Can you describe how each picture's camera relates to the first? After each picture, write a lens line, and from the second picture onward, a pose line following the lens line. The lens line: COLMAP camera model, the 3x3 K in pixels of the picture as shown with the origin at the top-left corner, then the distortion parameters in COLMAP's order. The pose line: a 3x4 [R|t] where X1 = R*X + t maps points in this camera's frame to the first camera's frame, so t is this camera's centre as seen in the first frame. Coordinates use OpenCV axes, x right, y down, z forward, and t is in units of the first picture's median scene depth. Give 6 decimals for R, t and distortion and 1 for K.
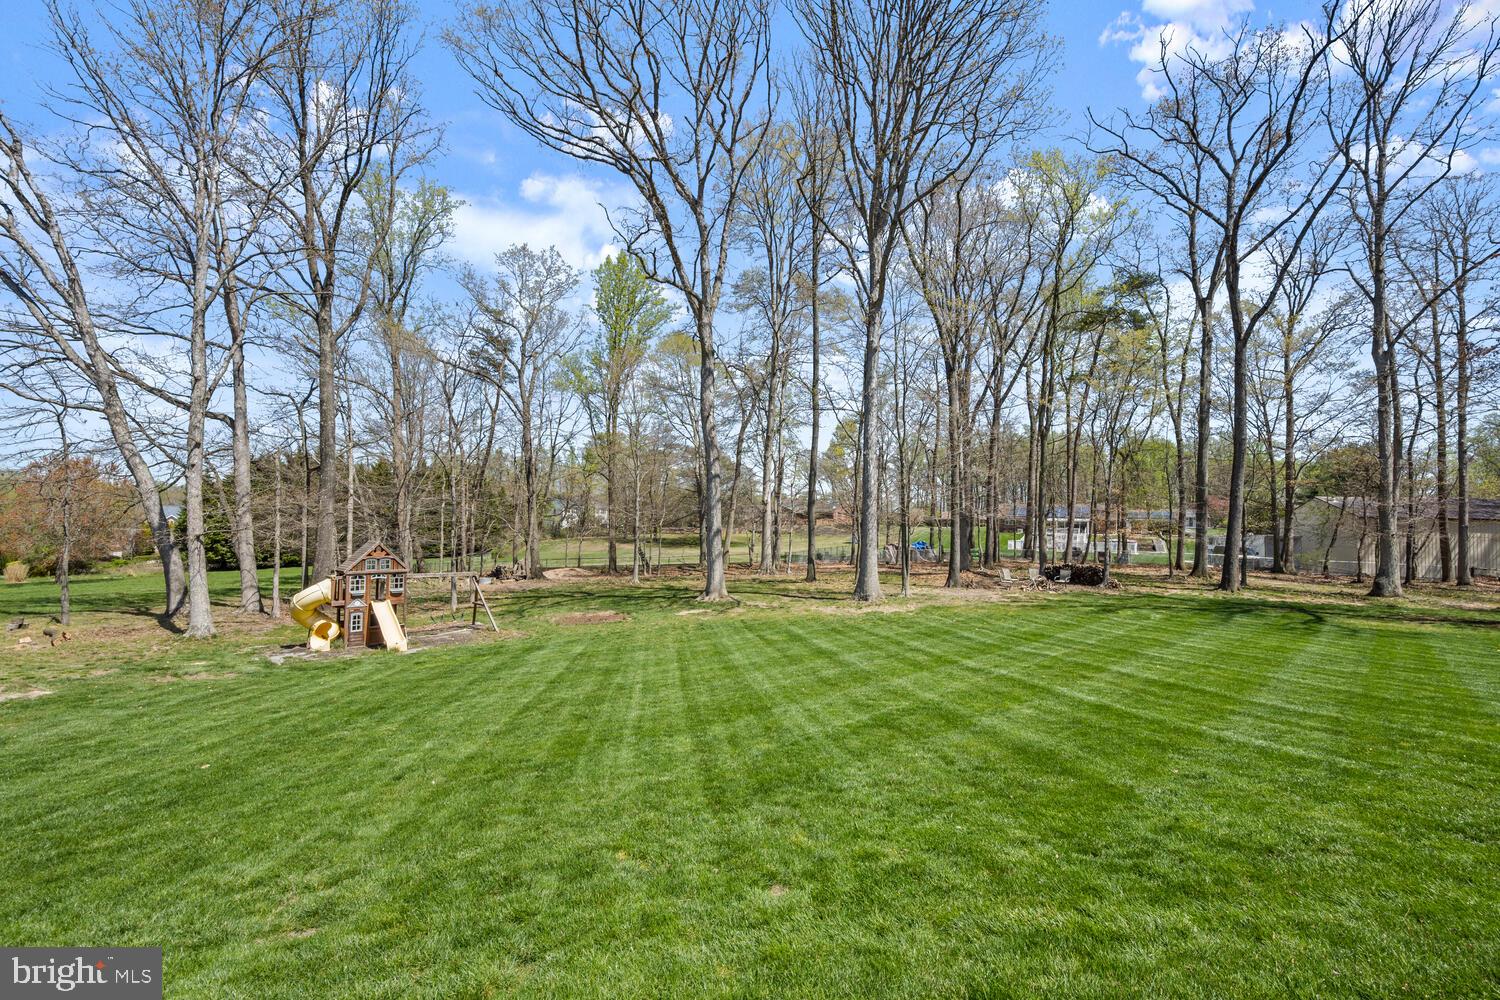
lens RADIAL K [[608.8, 0, 755.0], [0, 608.8, 502.6], [0, 0, 1]] dist [-0.000901, -0.000235]
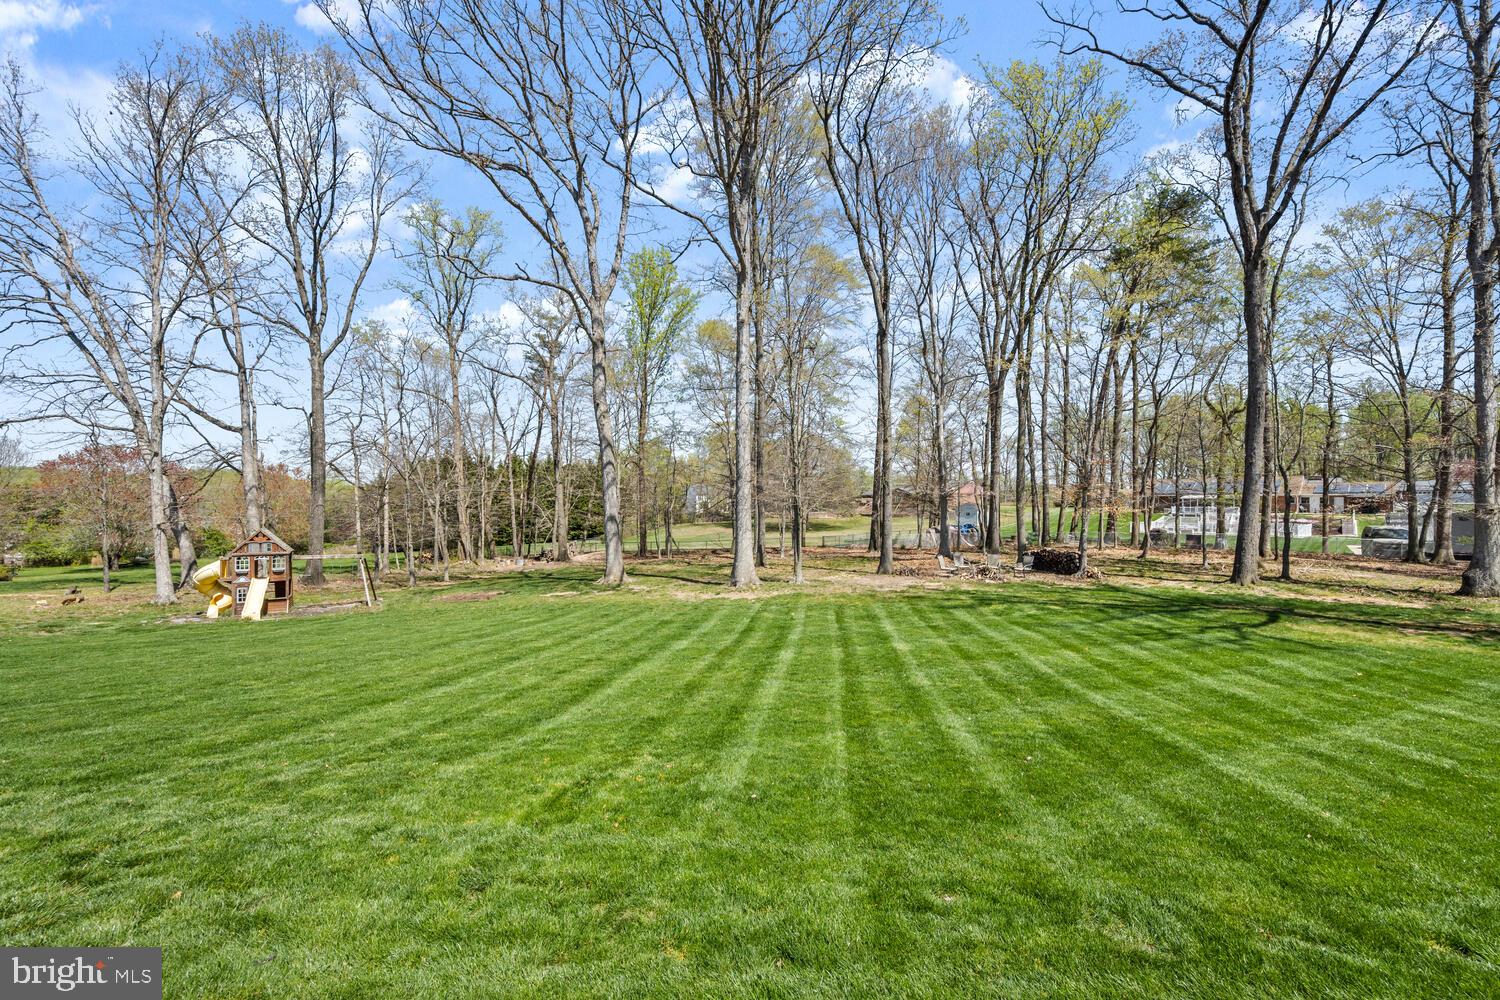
lens RADIAL K [[614.2, 0, 750.0], [0, 614.2, 500.0], [0, 0, 1]] dist [-0.001626, 0.000036]
pose [[0.958927, -0.019220, -0.283001, 0.419608], [0.025258, 0.999524, 0.017700, 0.006695], [0.282526, -0.024121, 0.958956, 0.071930]]
